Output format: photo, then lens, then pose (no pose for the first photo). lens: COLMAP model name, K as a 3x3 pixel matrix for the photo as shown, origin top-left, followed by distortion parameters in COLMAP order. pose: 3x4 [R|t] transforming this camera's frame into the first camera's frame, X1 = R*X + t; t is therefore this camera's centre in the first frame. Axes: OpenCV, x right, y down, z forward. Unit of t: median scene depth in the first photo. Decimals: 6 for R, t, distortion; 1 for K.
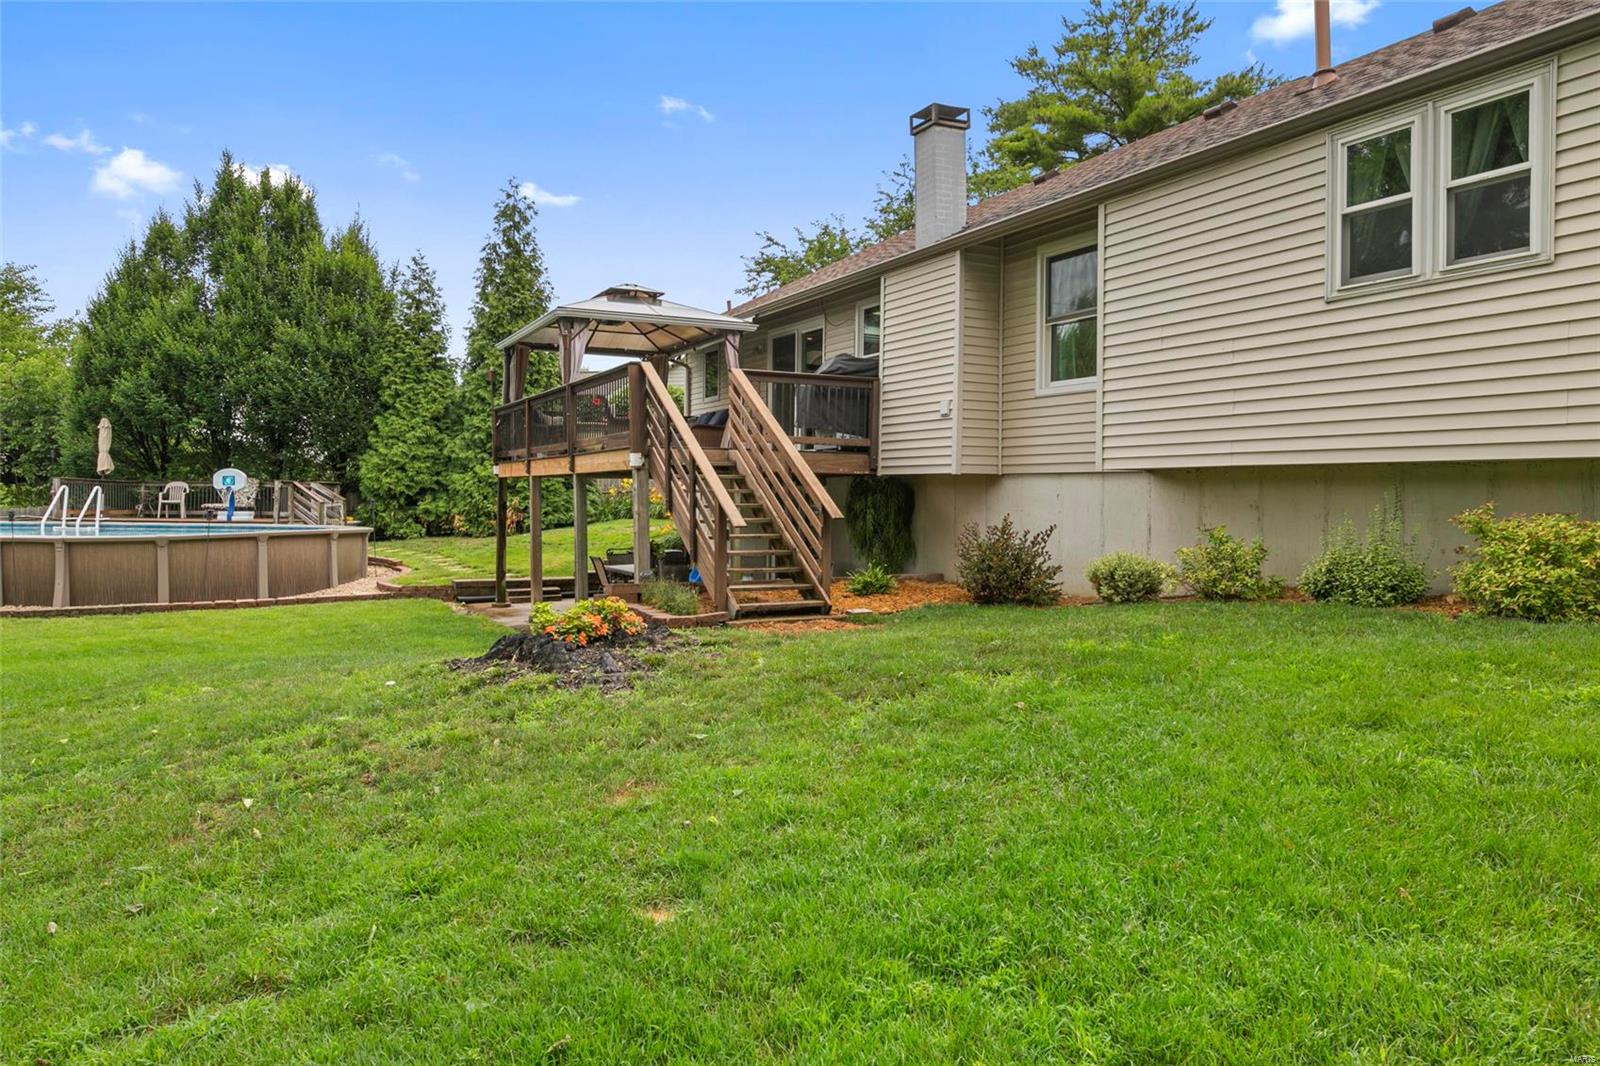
lens RADIAL K [[1038.8, 0, 799.8], [0, 1038.8, 492.3], [0, 0, 1]] dist [-0.000460, 0.001310]
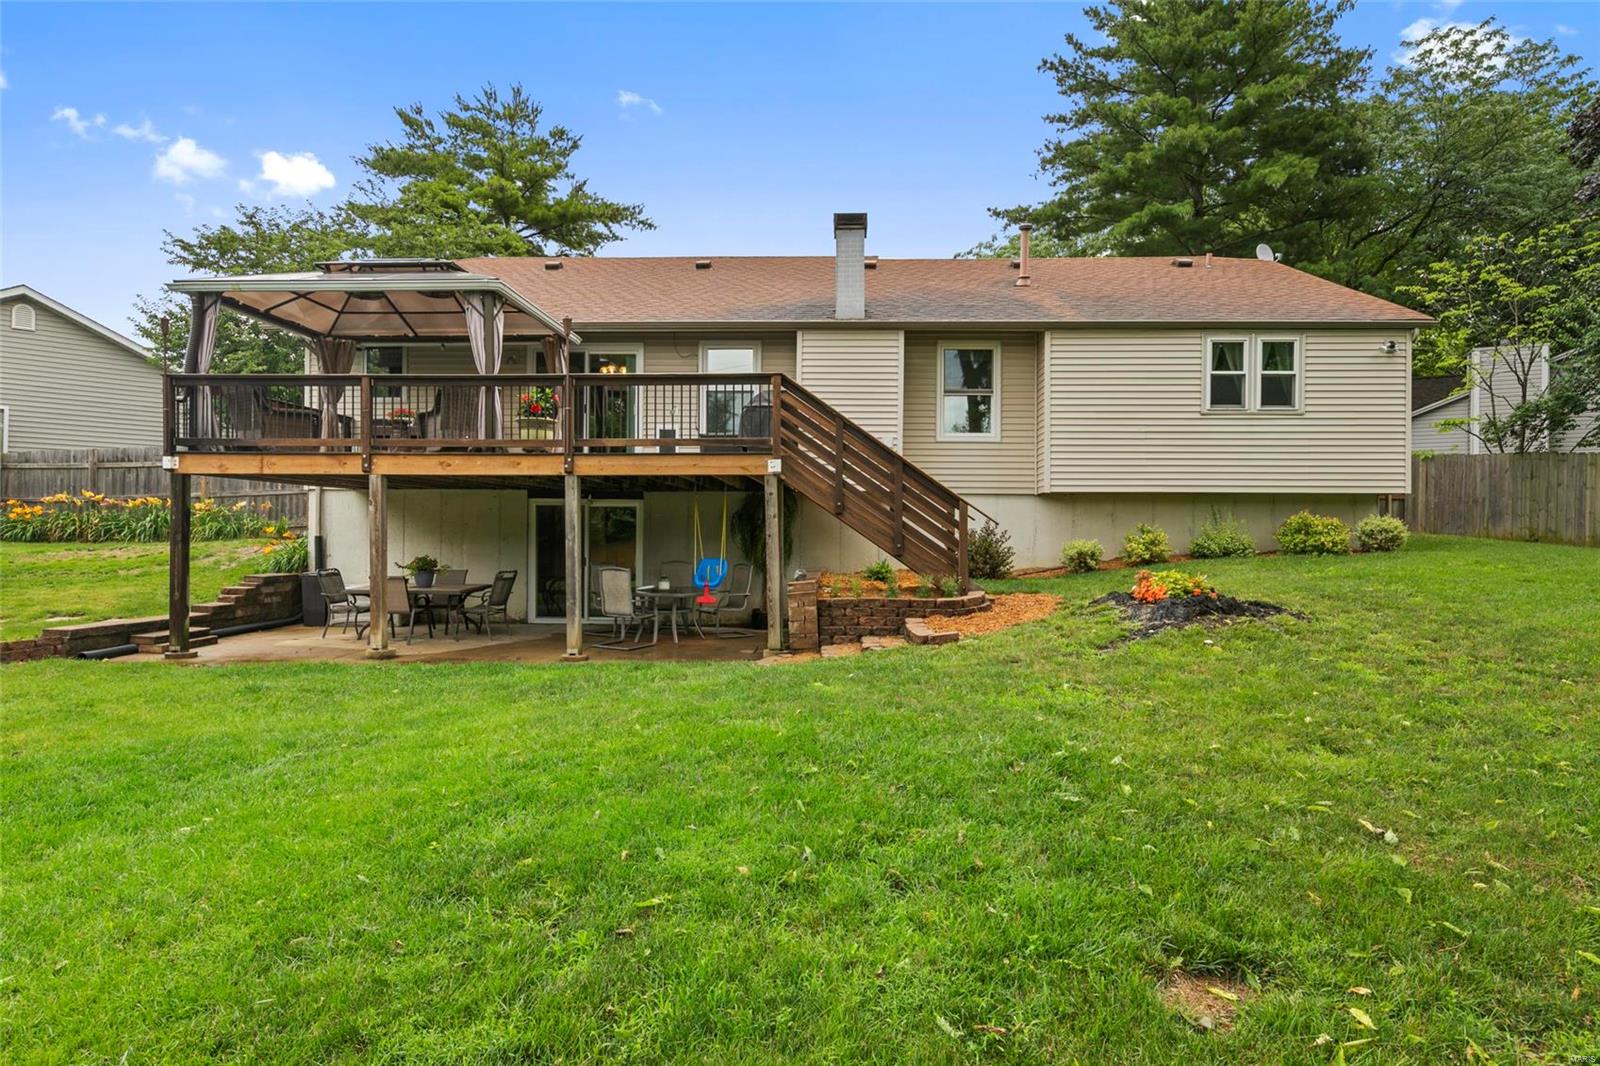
lens RADIAL K [[823.5, 0, 800.0], [0, 823.5, 533.0], [0, 0, 1]] dist [0.027239, 0.000051]
pose [[0.500872, 0.003639, 0.865514, -0.391796], [-0.006808, 0.999977, -0.000265, 0.017602], [-0.865495, -0.005759, 0.500885, 0.255881]]
